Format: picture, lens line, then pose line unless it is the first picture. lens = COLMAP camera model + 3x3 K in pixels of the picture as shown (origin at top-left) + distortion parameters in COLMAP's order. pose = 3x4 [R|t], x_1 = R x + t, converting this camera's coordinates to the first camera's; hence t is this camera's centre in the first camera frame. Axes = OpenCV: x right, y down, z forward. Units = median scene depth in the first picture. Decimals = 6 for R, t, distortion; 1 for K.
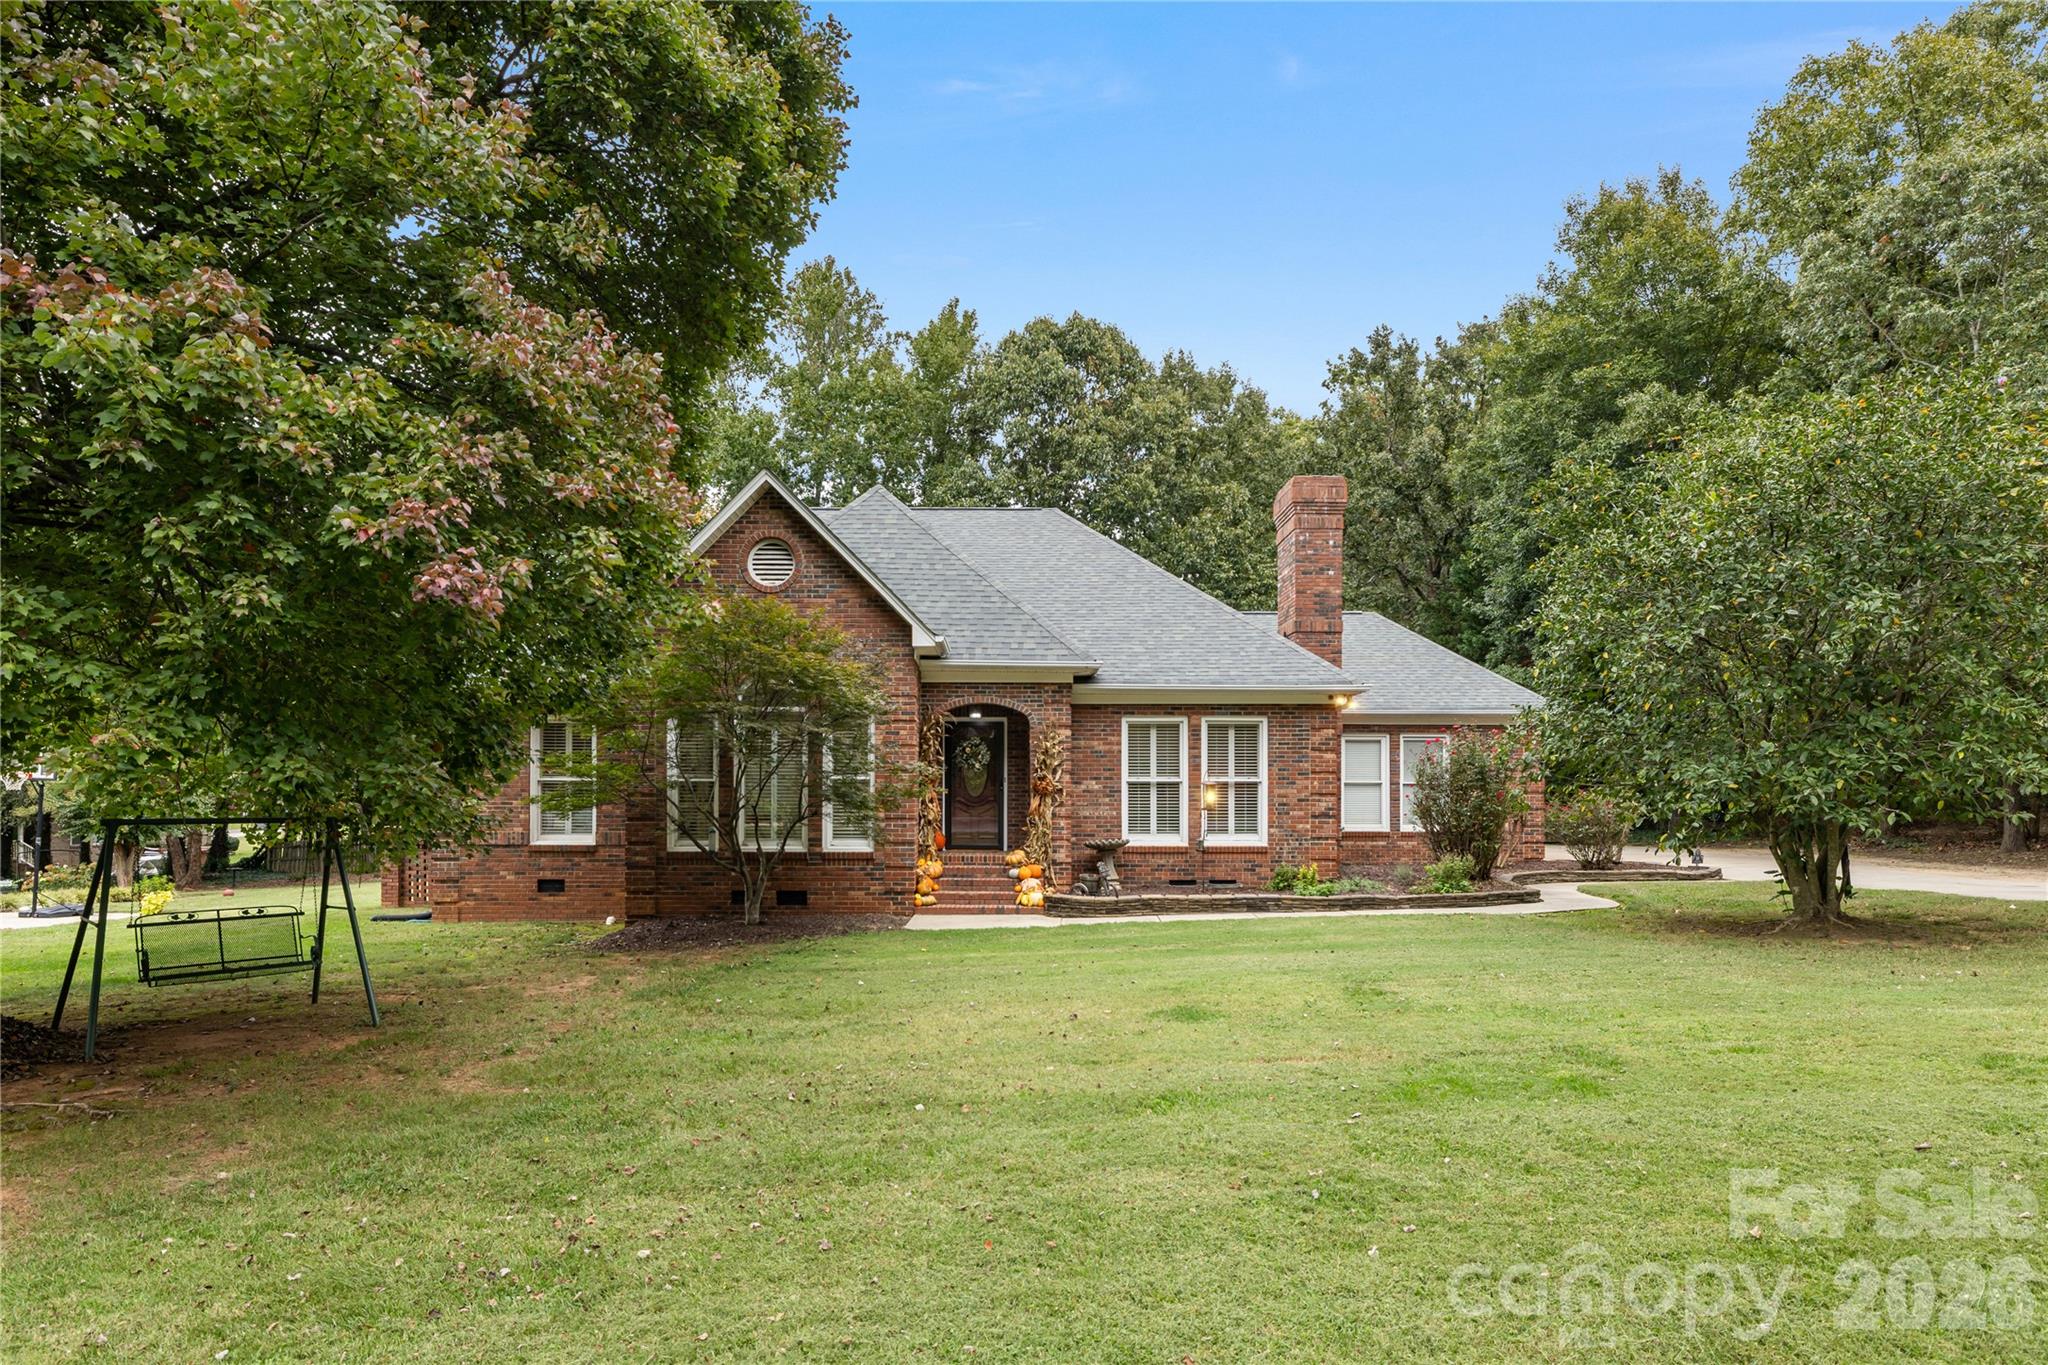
lens RADIAL K [[1890.2, 0, 1024.0], [0, 1890.2, 682.5], [0, 0, 1]] dist [-0.005959, -0.003812]
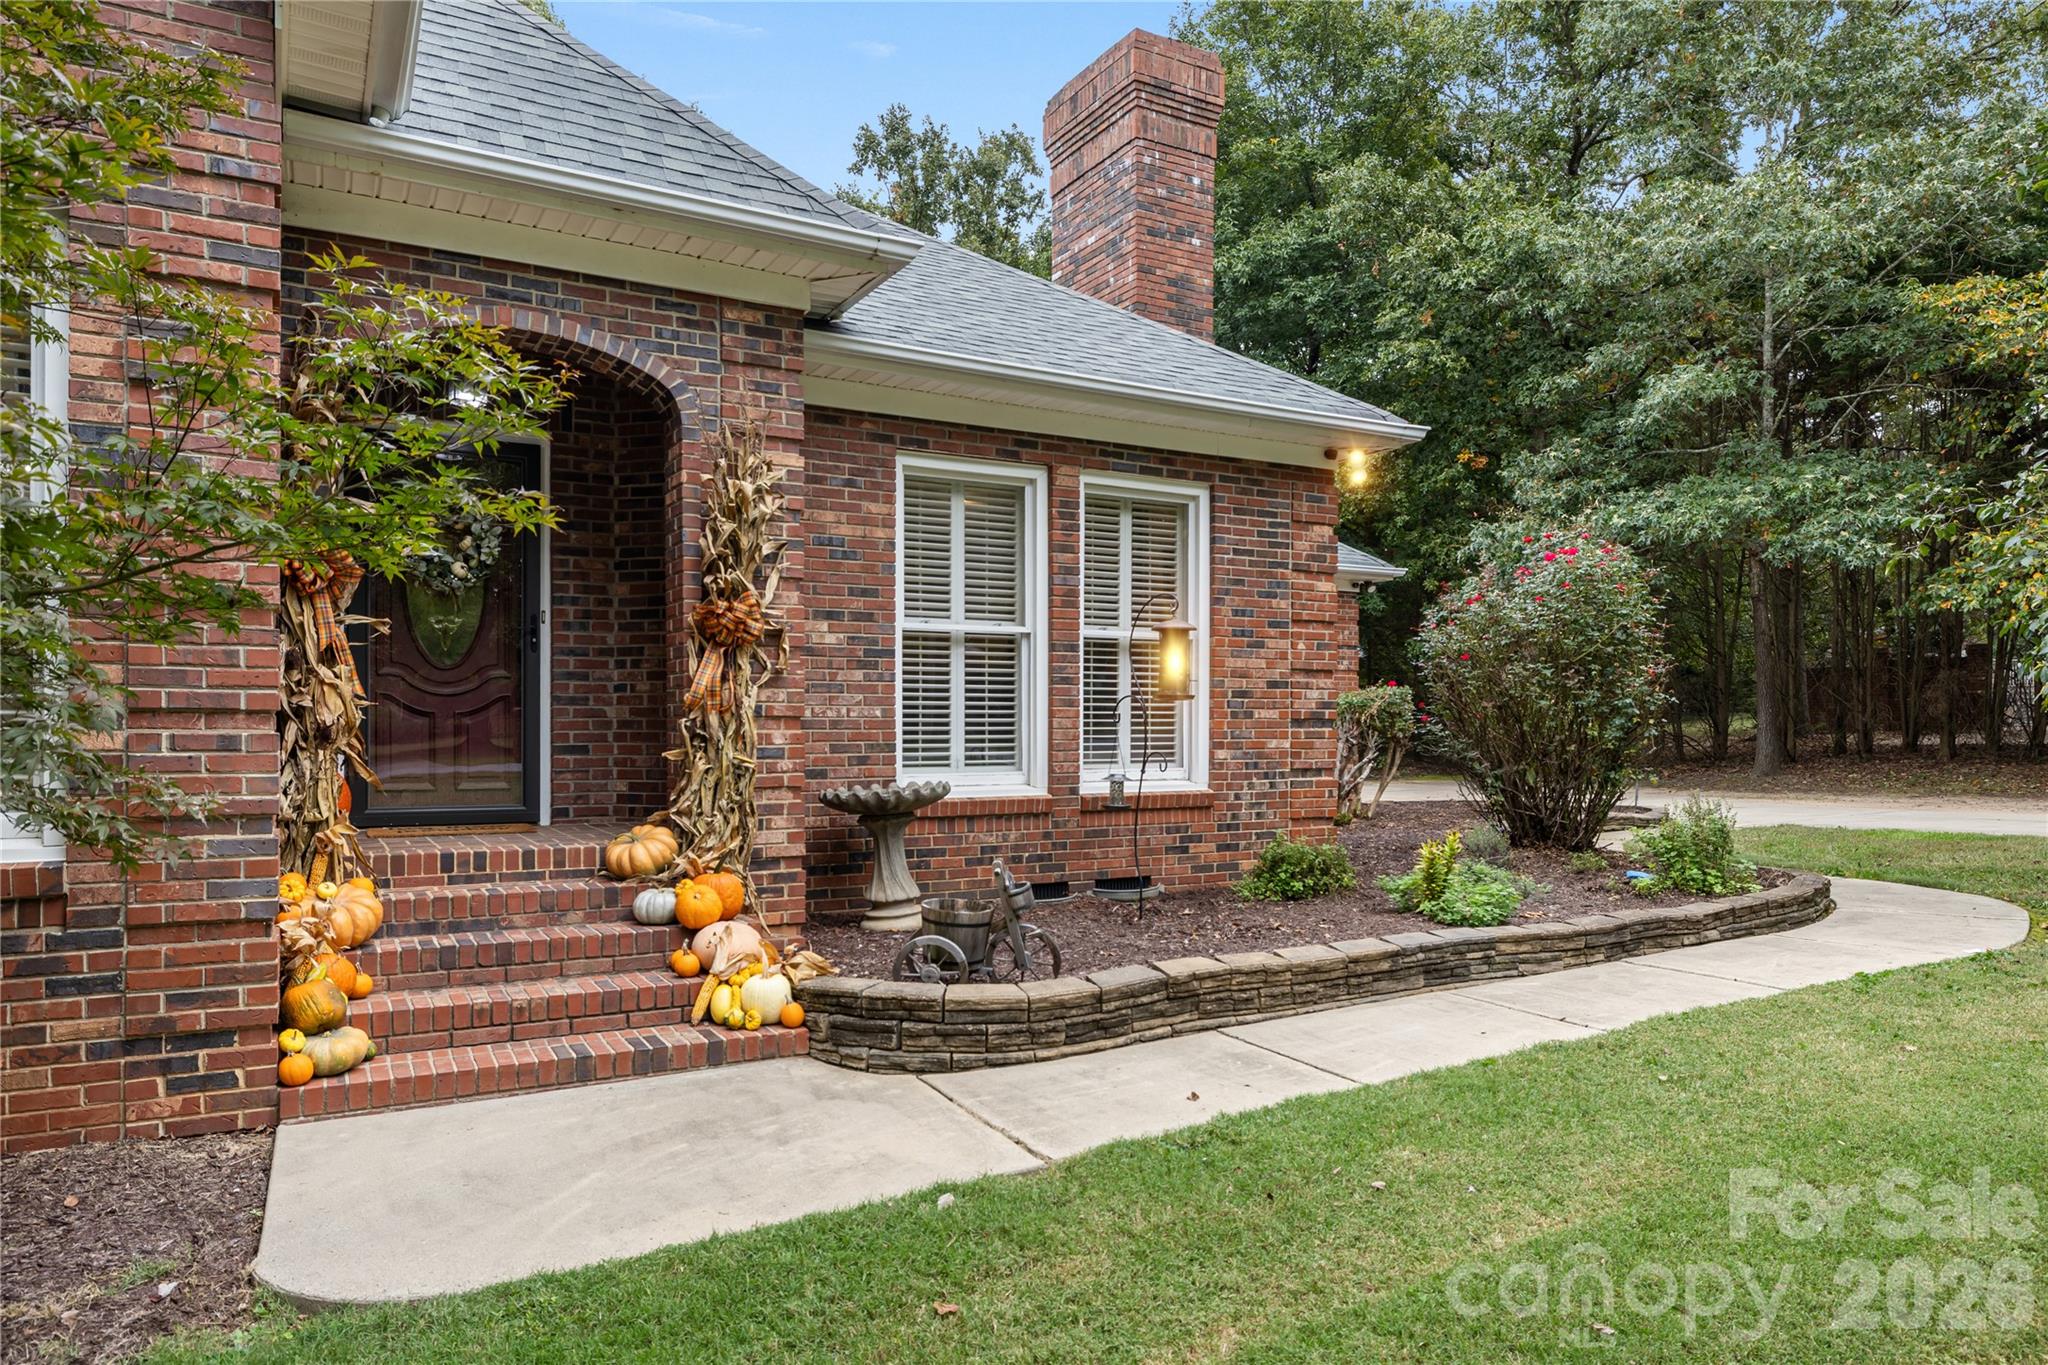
lens RADIAL K [[1318.4, 0, 1022.1], [0, 1318.4, 723.7], [0, 0, 1]] dist [-0.004260, -0.001544]
pose [[0.860096, 0.001072, 0.510130, -0.058752], [-0.021998, 0.999145, 0.034991, 0.062490], [-0.509657, -0.041318, 0.859385, 0.774533]]
